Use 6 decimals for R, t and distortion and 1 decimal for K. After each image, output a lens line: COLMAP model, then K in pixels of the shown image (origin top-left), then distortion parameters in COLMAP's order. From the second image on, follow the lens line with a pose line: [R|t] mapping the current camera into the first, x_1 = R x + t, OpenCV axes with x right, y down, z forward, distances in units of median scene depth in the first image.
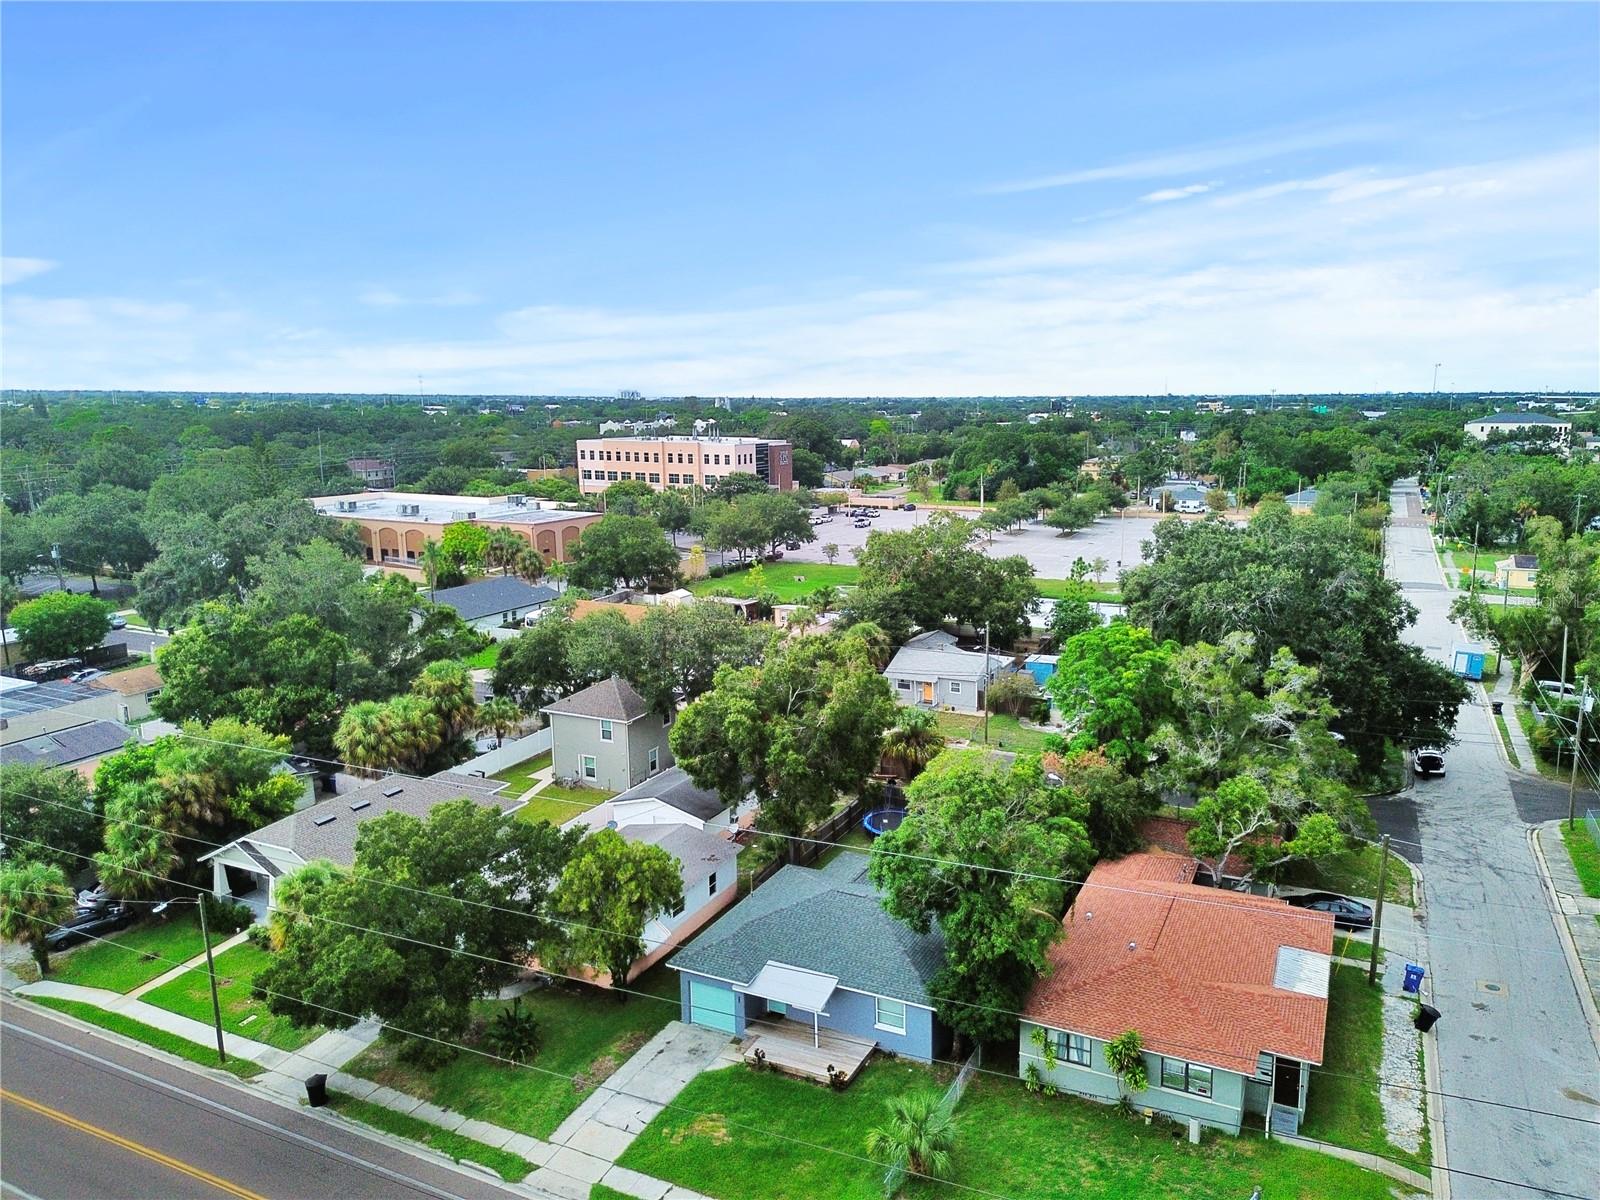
lens RADIAL K [[1142.2, 0, 818.8], [0, 1142.2, 532.6], [0, 0, 1]] dist [0.031586, -0.025078]
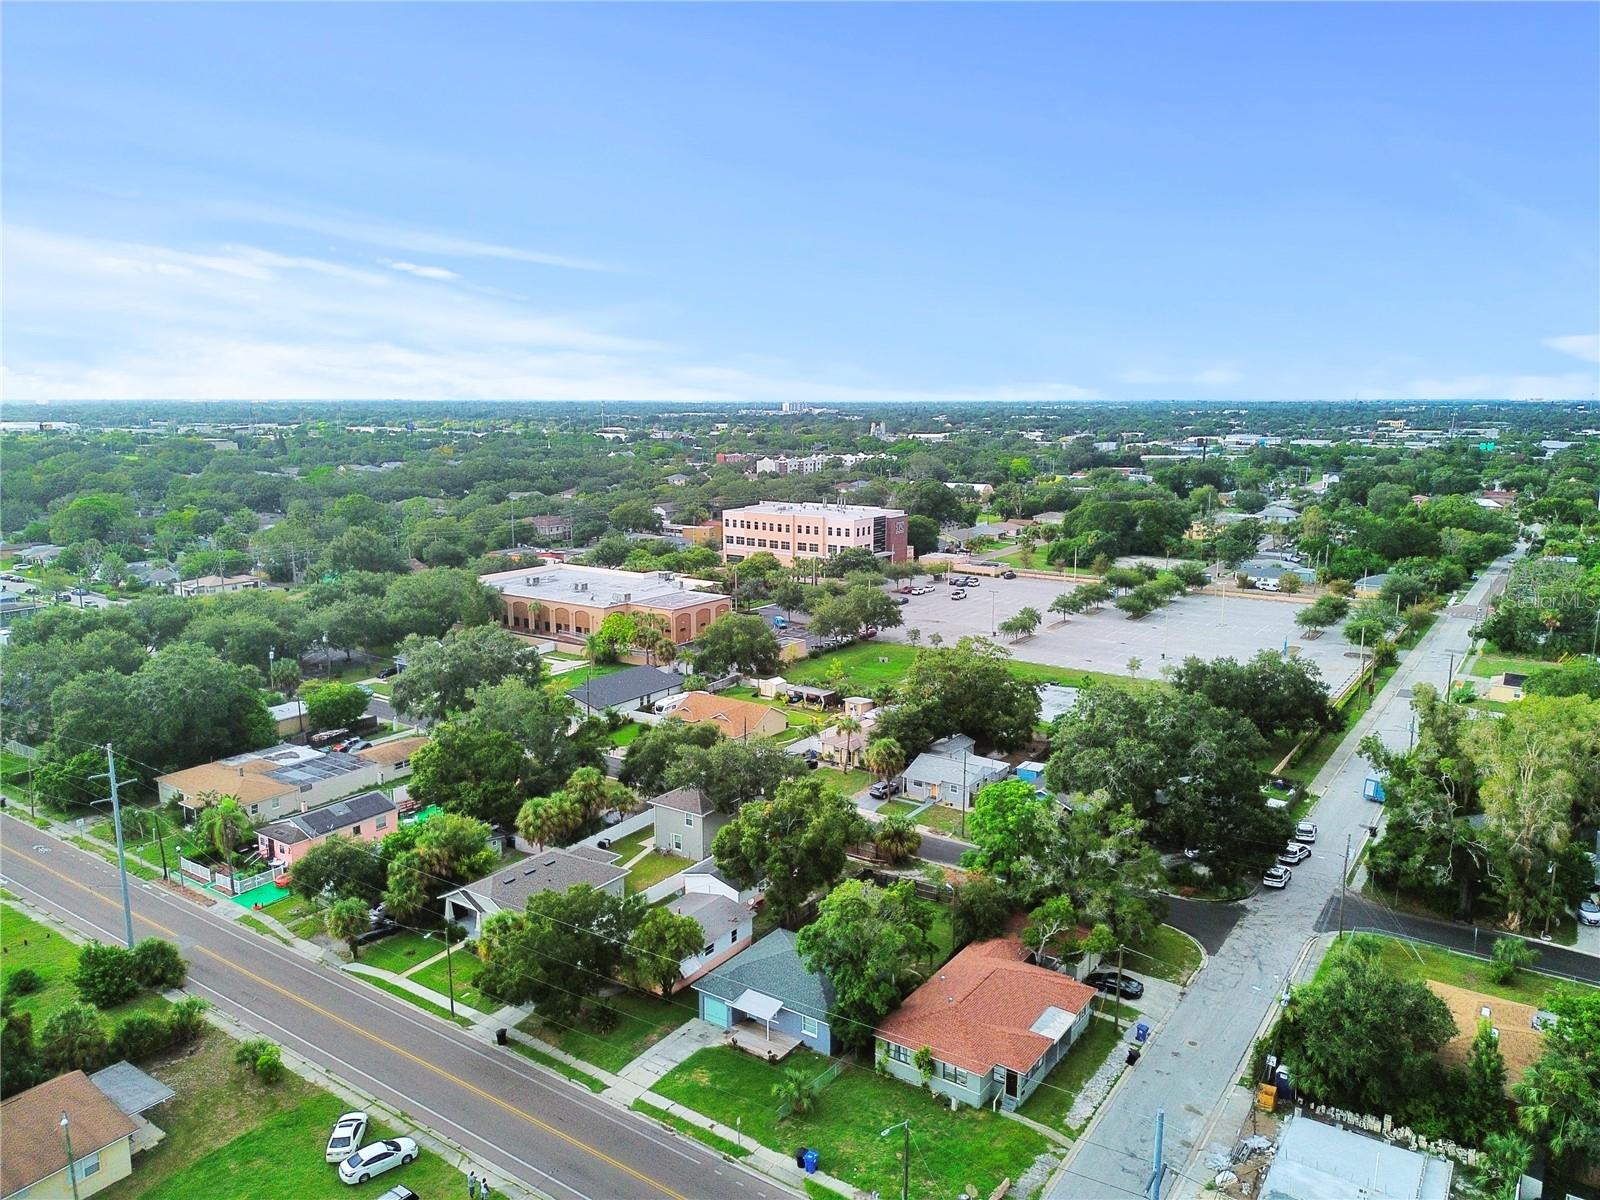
lens RADIAL K [[1111.0, 0, 823.8], [0, 1111.0, 602.5], [0, 0, 1]] dist [0.079133, -0.081391]
pose [[0.990004, 0.042416, -0.134507, 0.235921], [-0.034913, 0.997726, 0.057659, -0.272906], [0.136647, -0.052387, 0.989234, -0.555393]]
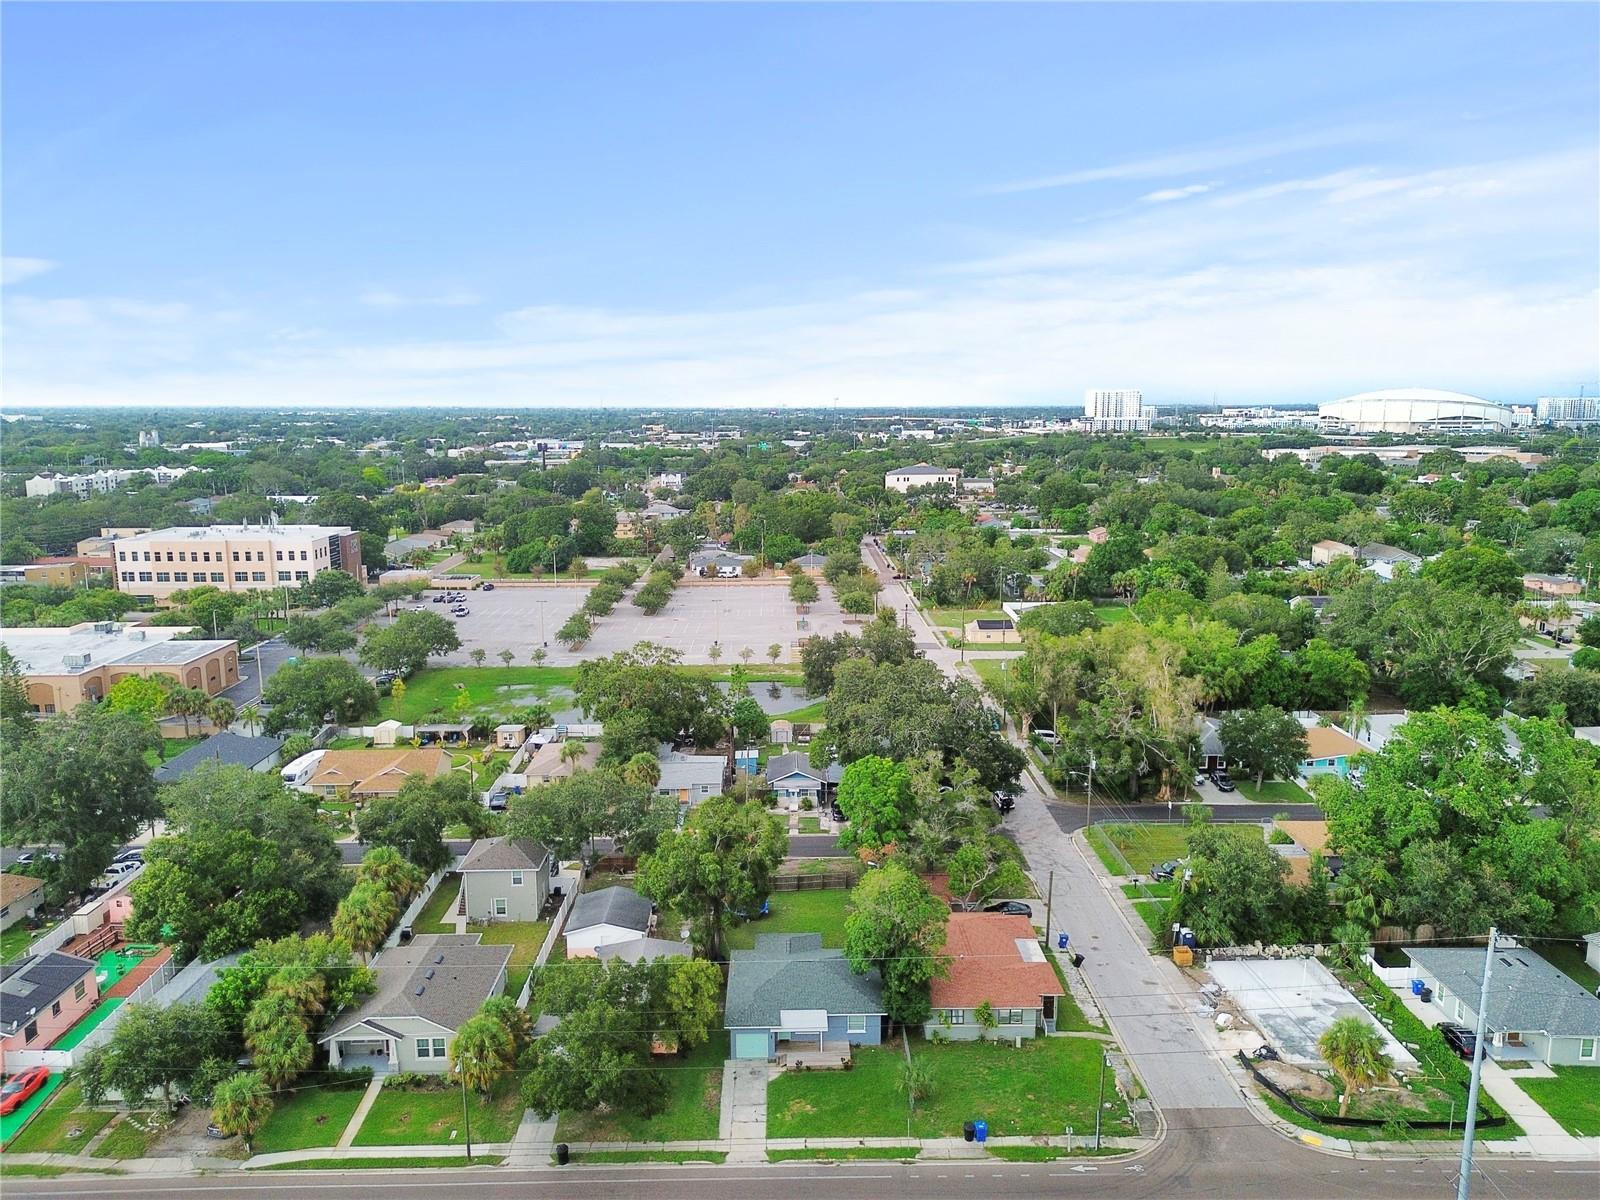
lens RADIAL K [[1111.0, 0, 823.8], [0, 1111.0, 602.5], [0, 0, 1]] dist [0.079133, -0.081391]
pose [[0.888432, -0.069022, 0.453789, -0.591540], [0.048135, 0.997188, 0.057434, -0.273688], [-0.456478, -0.029183, 0.889256, -0.416417]]
